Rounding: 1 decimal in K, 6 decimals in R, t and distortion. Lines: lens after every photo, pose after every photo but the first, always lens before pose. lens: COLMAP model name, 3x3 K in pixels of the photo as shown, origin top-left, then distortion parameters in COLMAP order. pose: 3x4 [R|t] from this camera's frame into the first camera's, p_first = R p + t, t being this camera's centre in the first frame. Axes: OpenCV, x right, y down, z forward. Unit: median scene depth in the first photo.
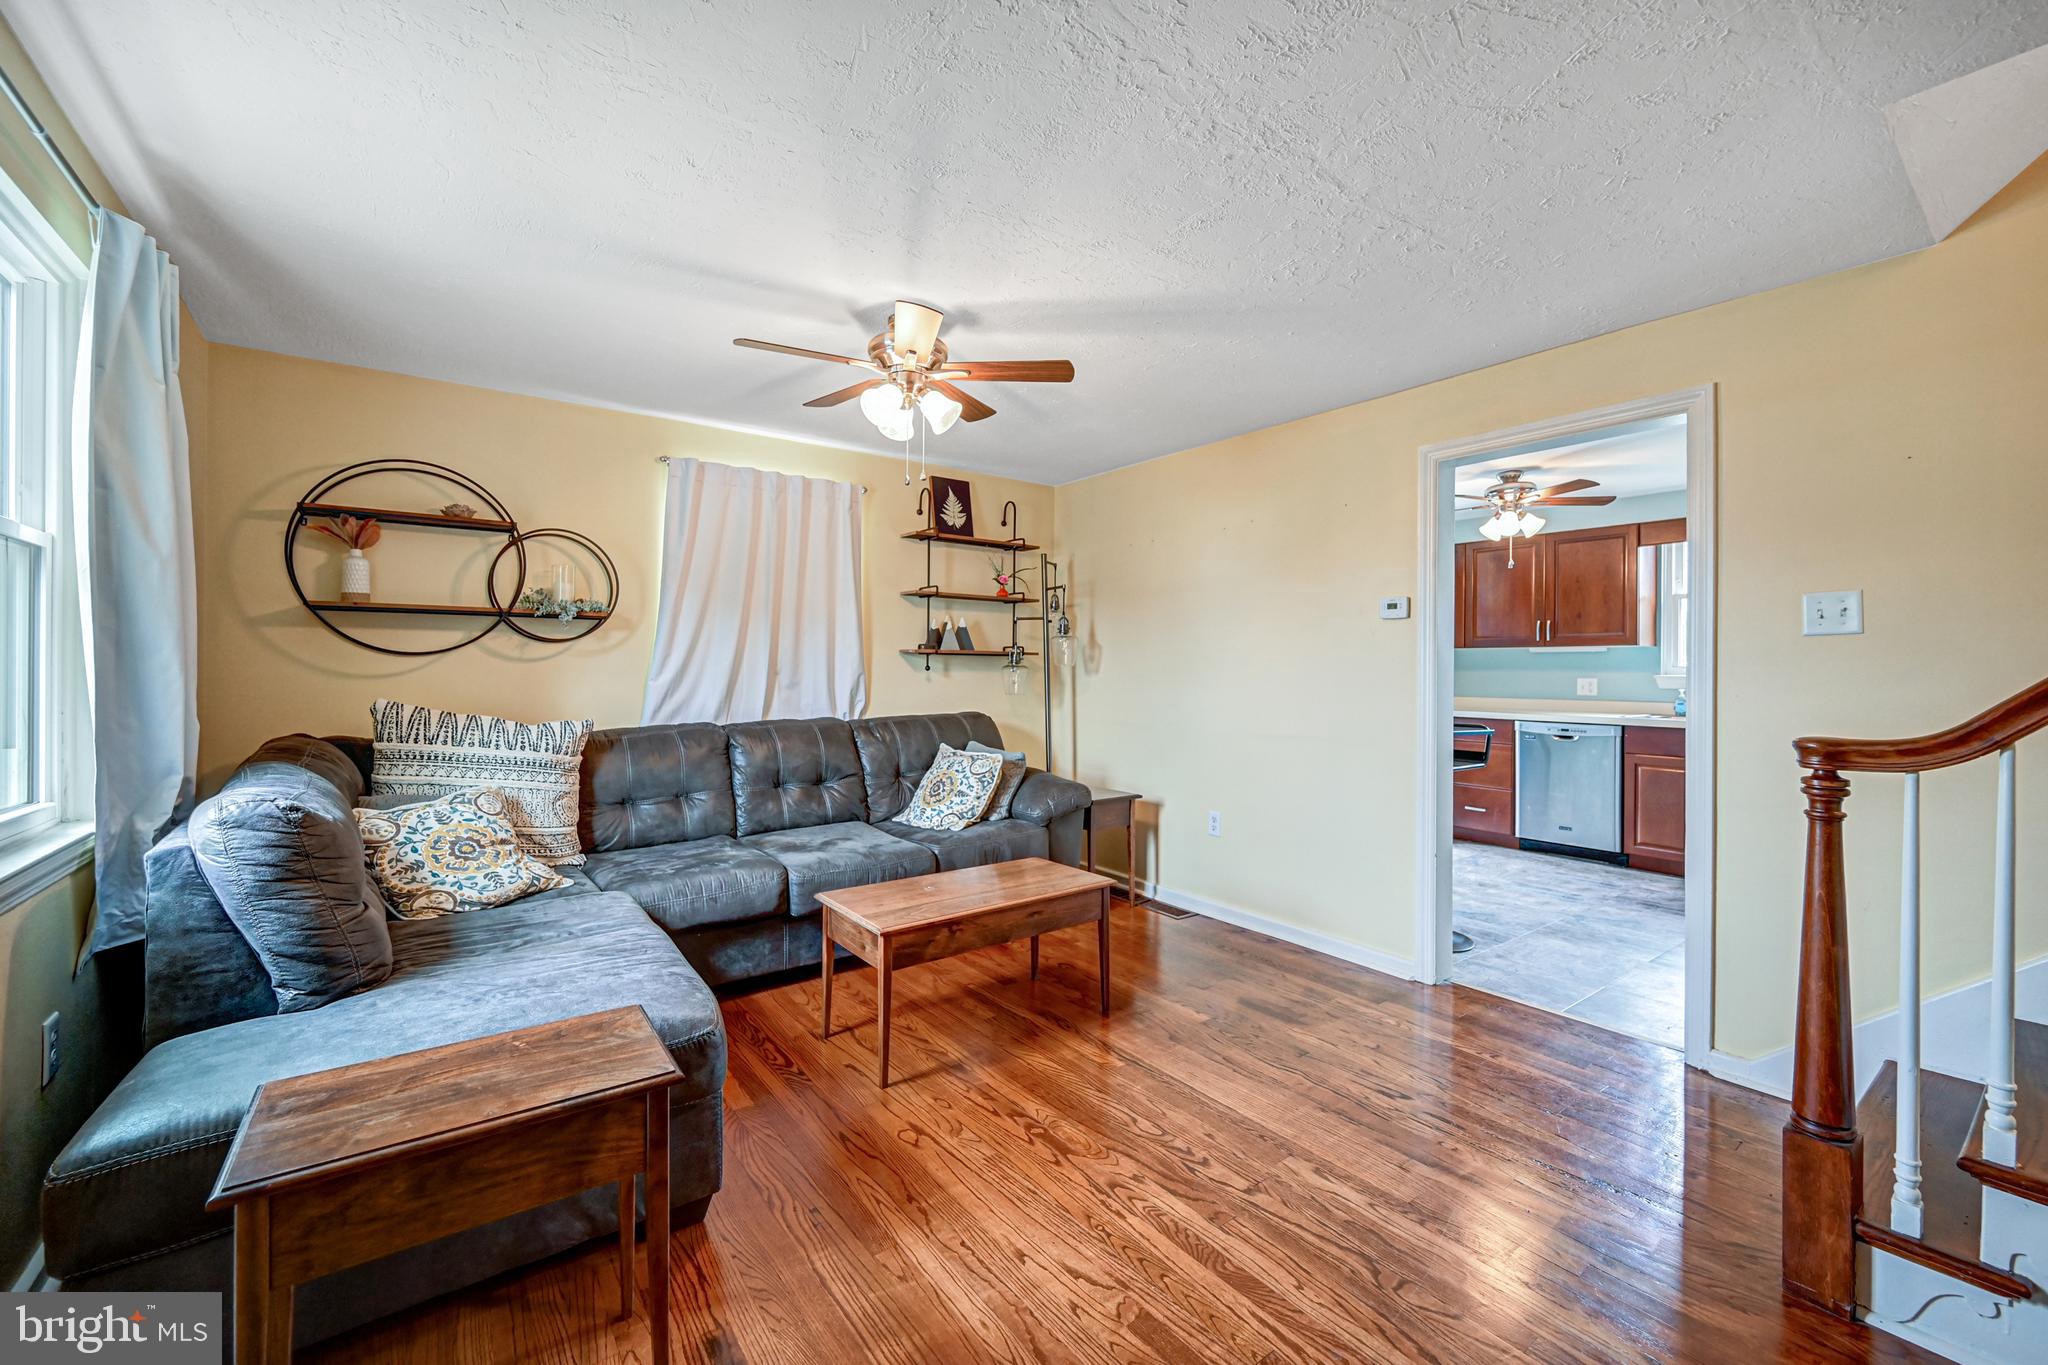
lens RADIAL K [[838.9, 0, 1030.6], [0, 838.9, 686.2], [0, 0, 1]] dist [0.000496, -0.000045]
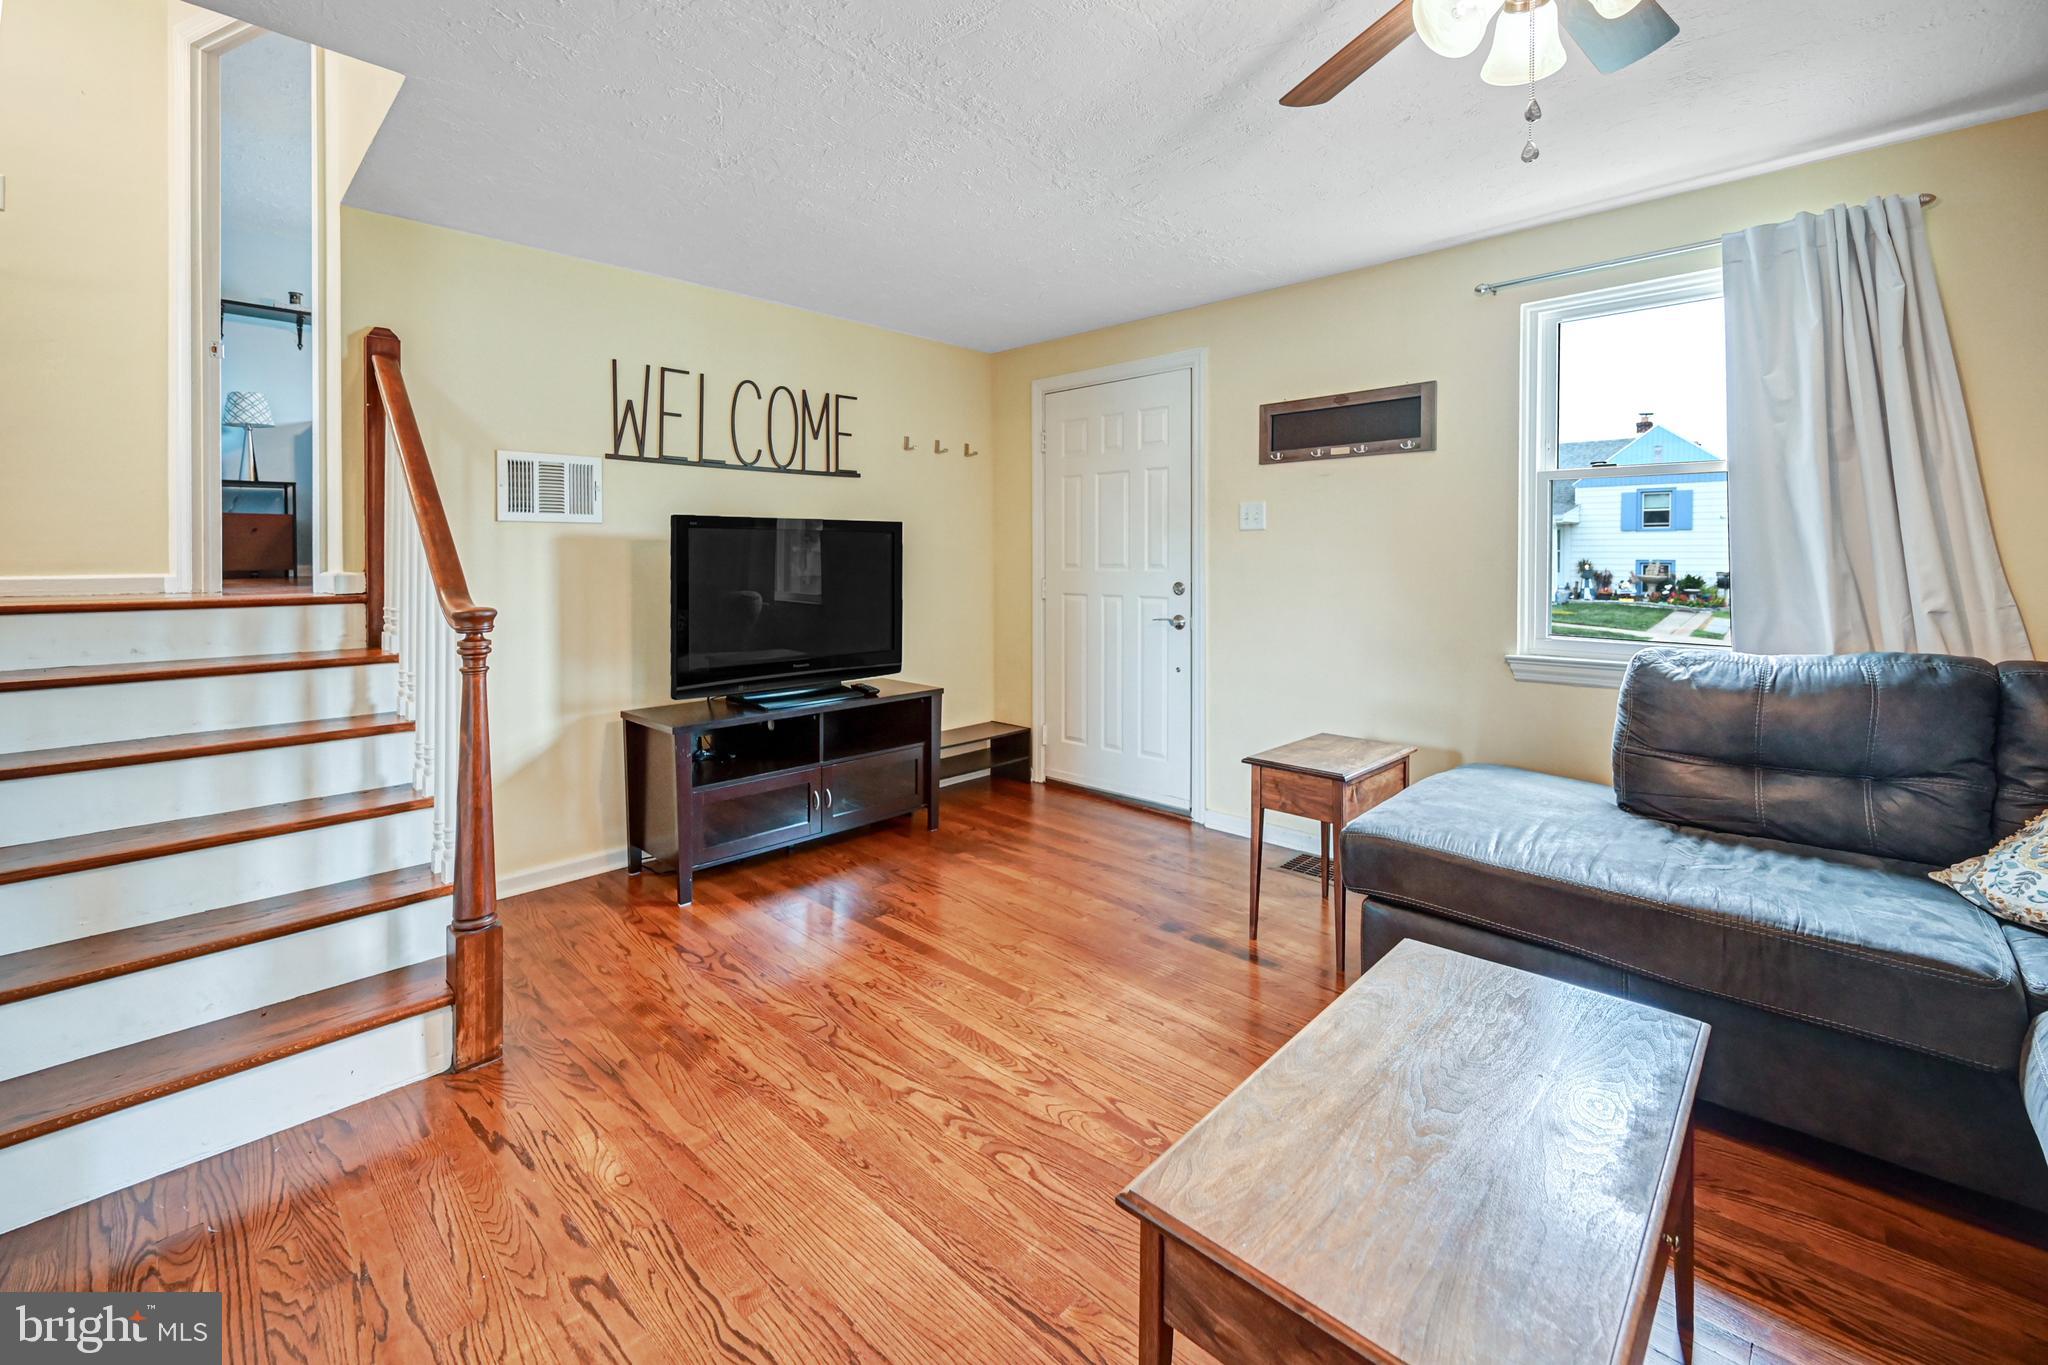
lens RADIAL K [[838.9, 0, 1030.6], [0, 838.9, 686.2], [0, 0, 1]] dist [0.000496, -0.000045]
pose [[-0.985641, 0.025151, -0.166972, 0.276589], [-0.002493, 0.986569, 0.163325, -0.020170], [0.168837, 0.161396, -0.972340, 1.917502]]
